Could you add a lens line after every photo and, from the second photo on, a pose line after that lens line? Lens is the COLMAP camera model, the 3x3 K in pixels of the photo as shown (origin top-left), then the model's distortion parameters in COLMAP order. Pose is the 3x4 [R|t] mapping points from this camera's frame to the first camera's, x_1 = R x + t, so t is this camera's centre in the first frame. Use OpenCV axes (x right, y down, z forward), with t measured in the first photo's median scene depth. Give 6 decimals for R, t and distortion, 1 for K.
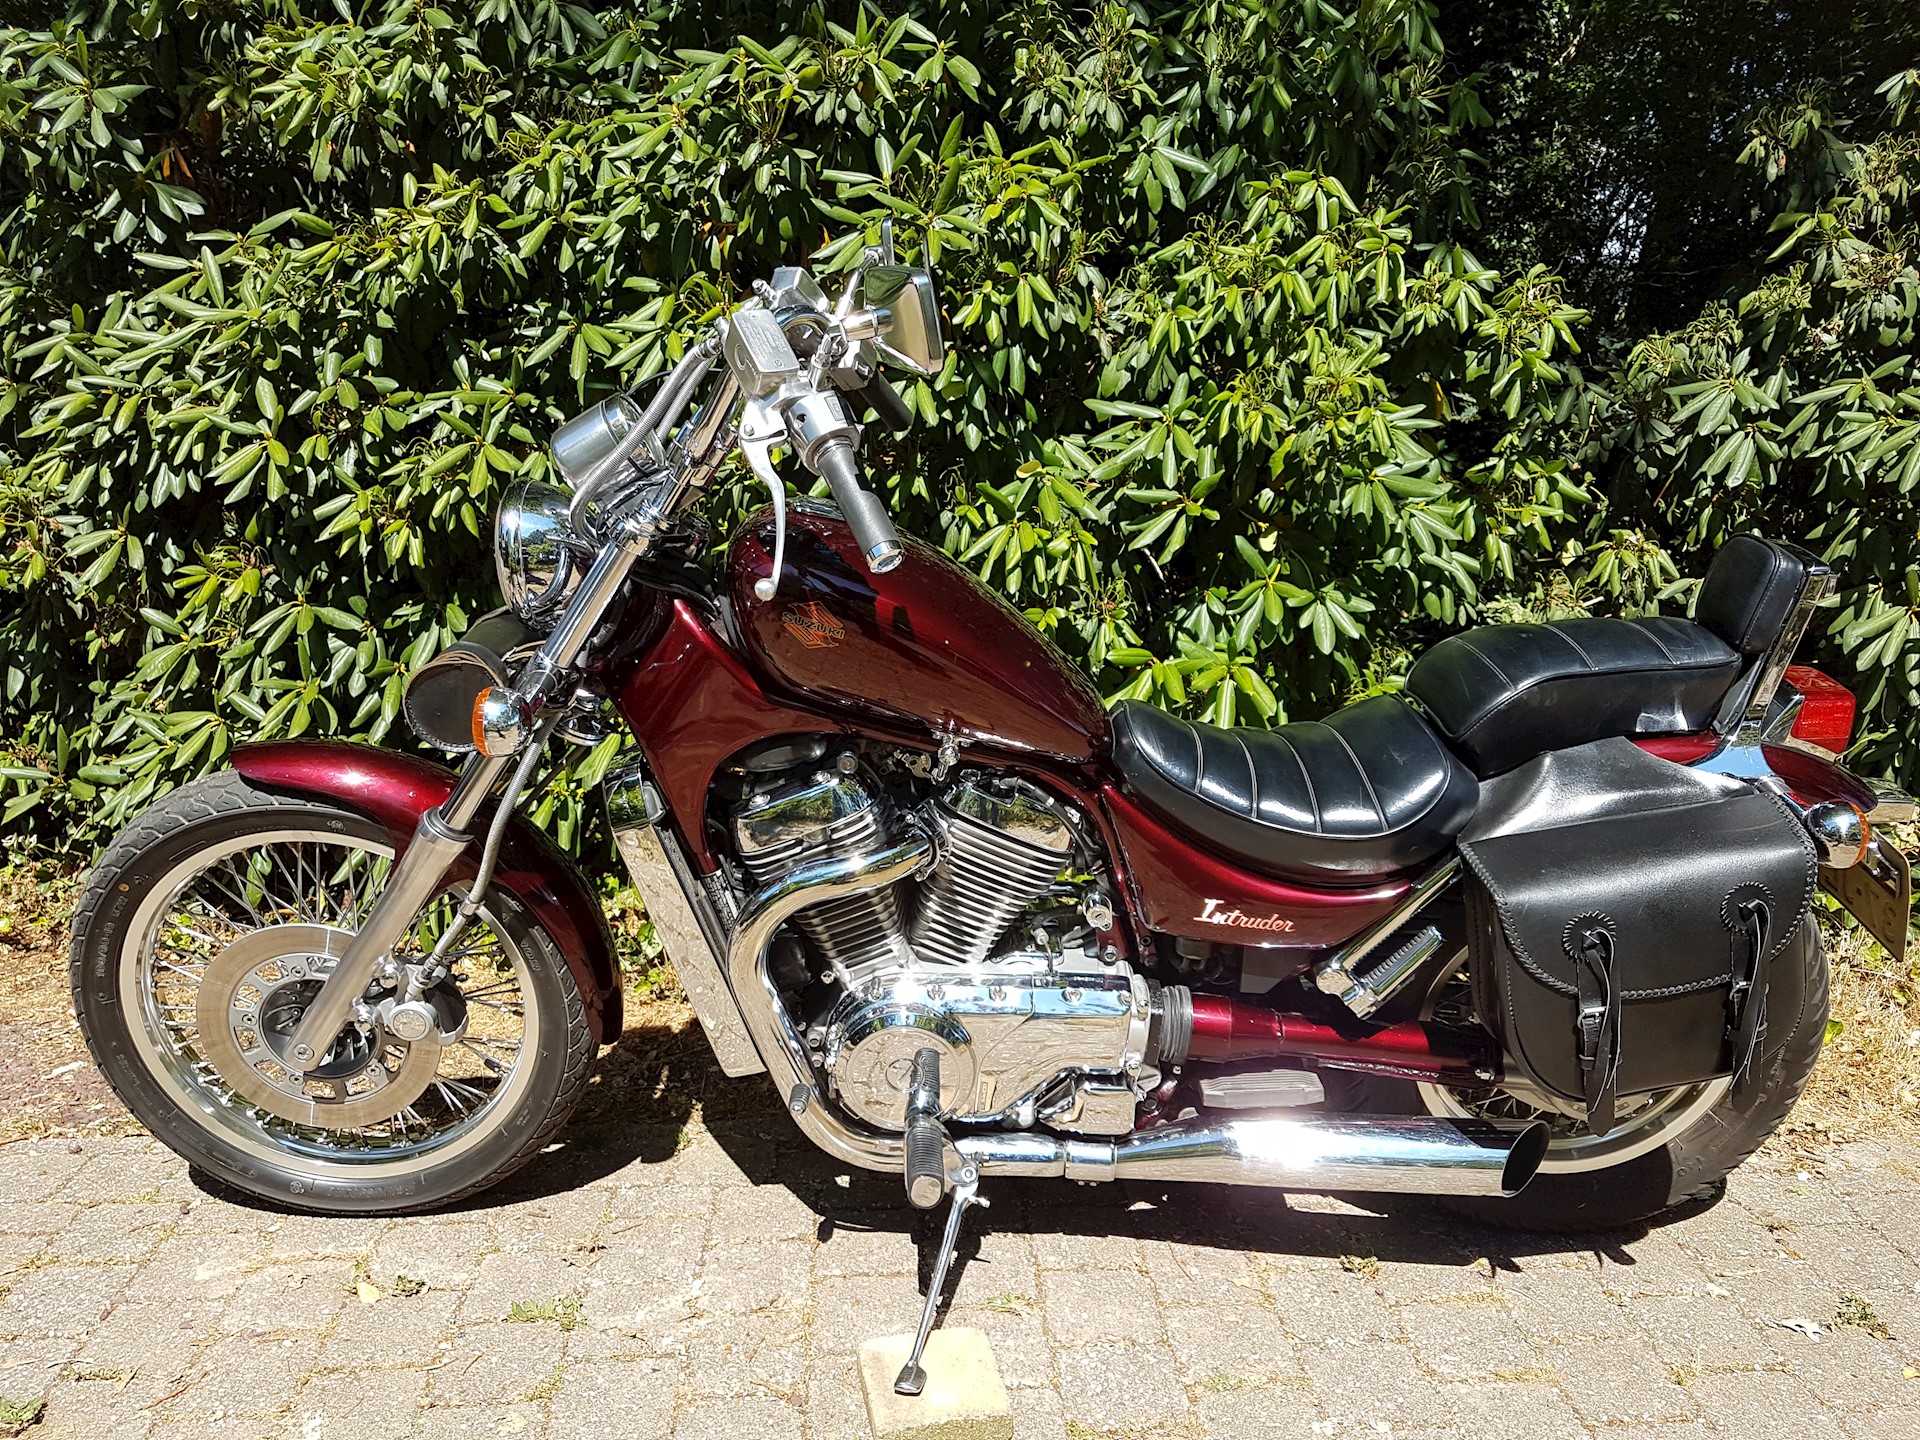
lens RADIAL K [[1516.2, 0, 956.5], [0, 1516.2, 754.4], [0, 0, 1]] dist [0.090374, -0.113267]
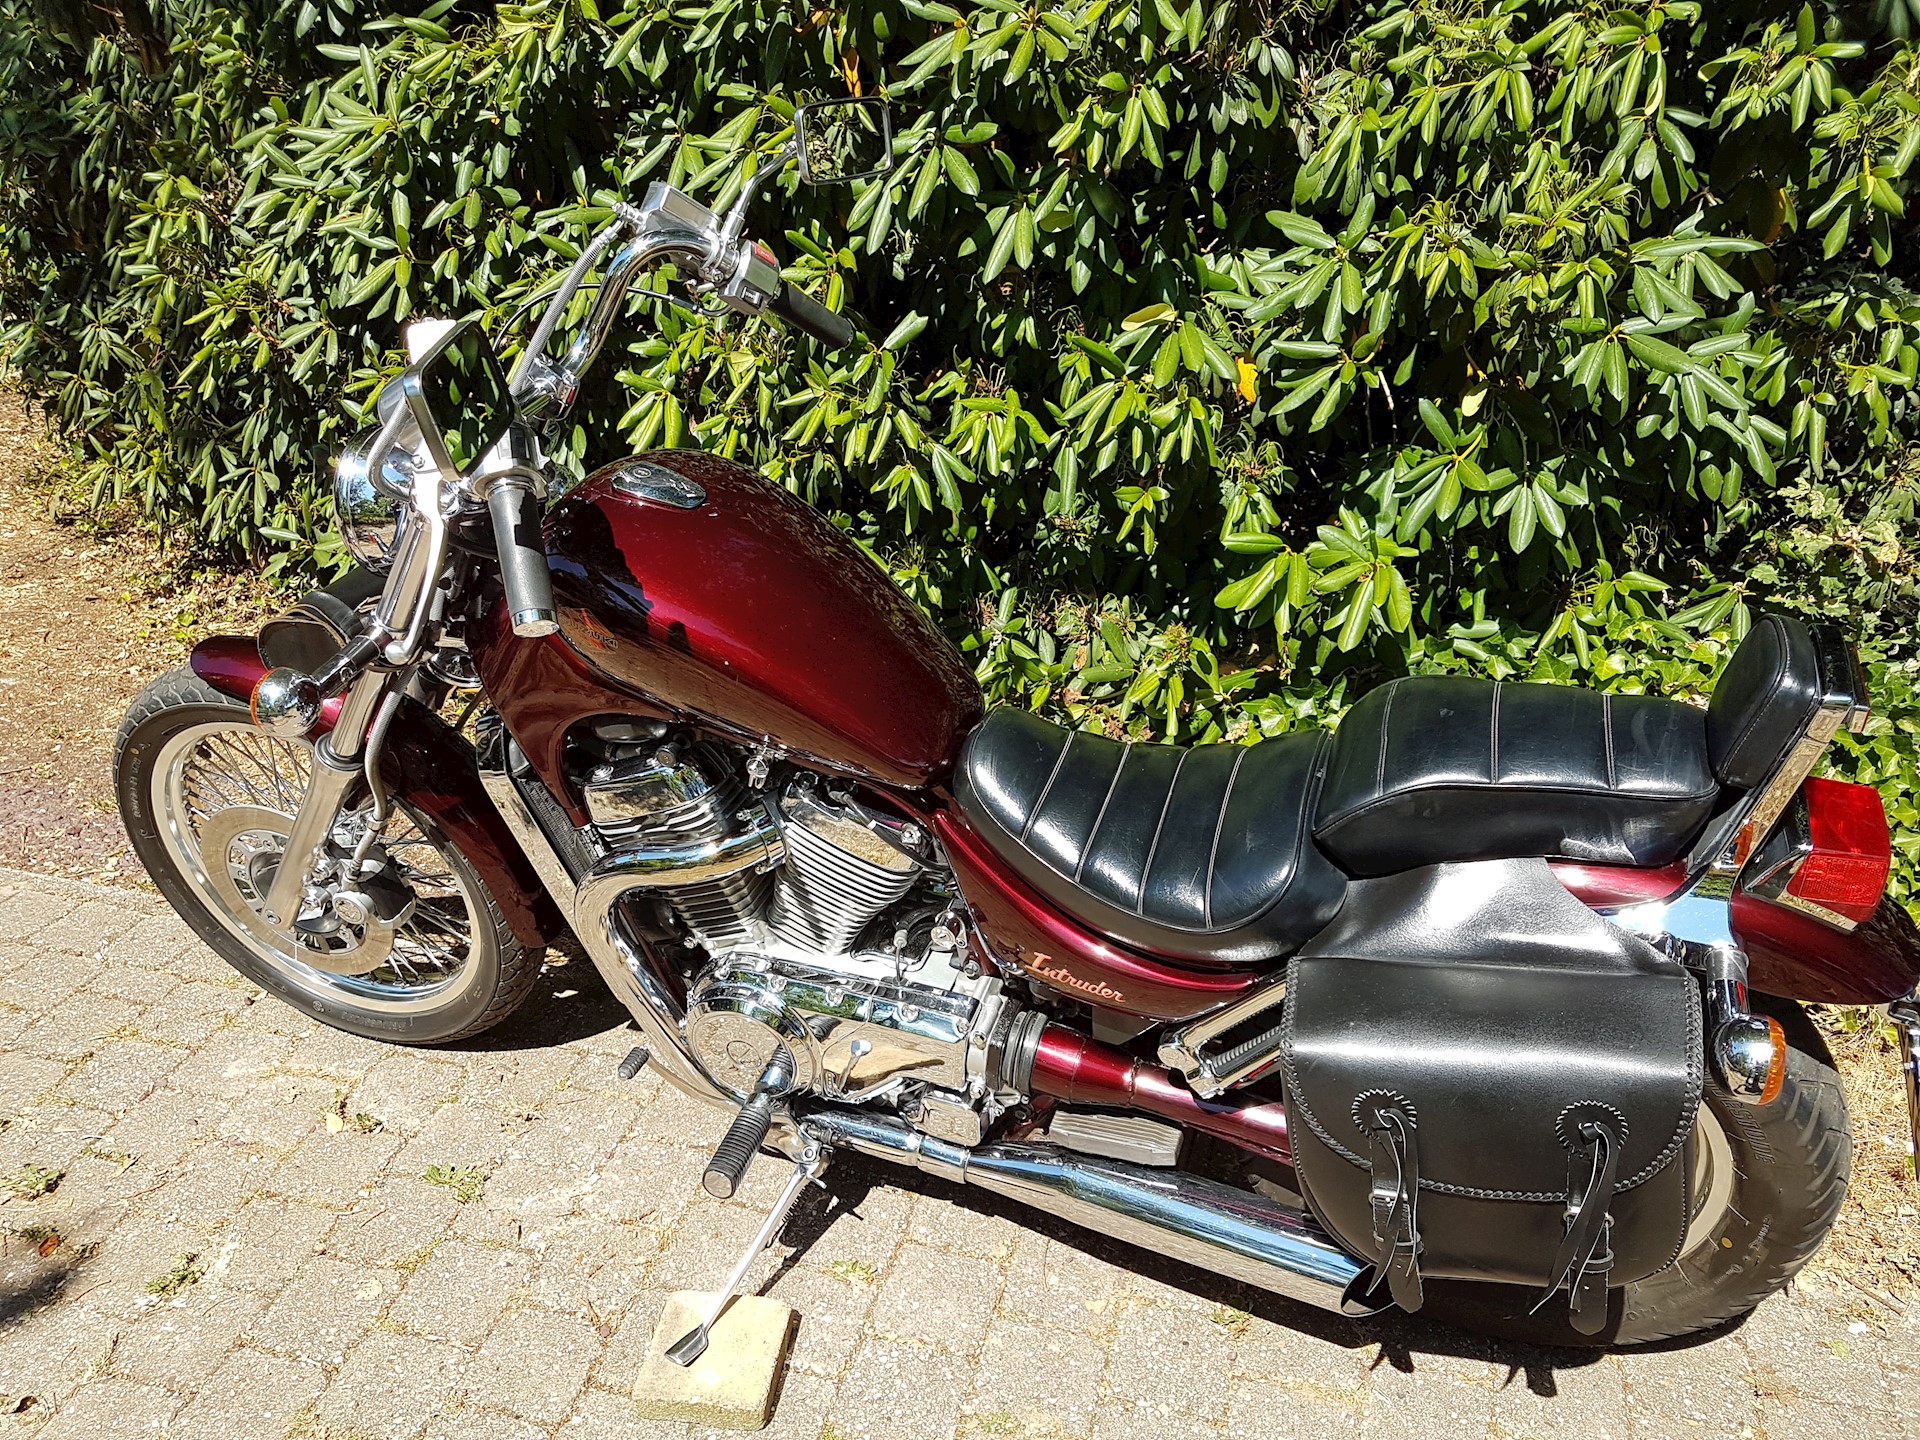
lens RADIAL K [[1516.2, 0, 919.9], [0, 1516.2, 768.8], [0, 0, 1]] dist [0.090374, -0.113267]
pose [[0.936974, 0.144955, -0.317912, 0.240028], [-0.066328, 0.967129, 0.245485, -0.145933], [0.343046, -0.208926, 0.915789, 0.113372]]
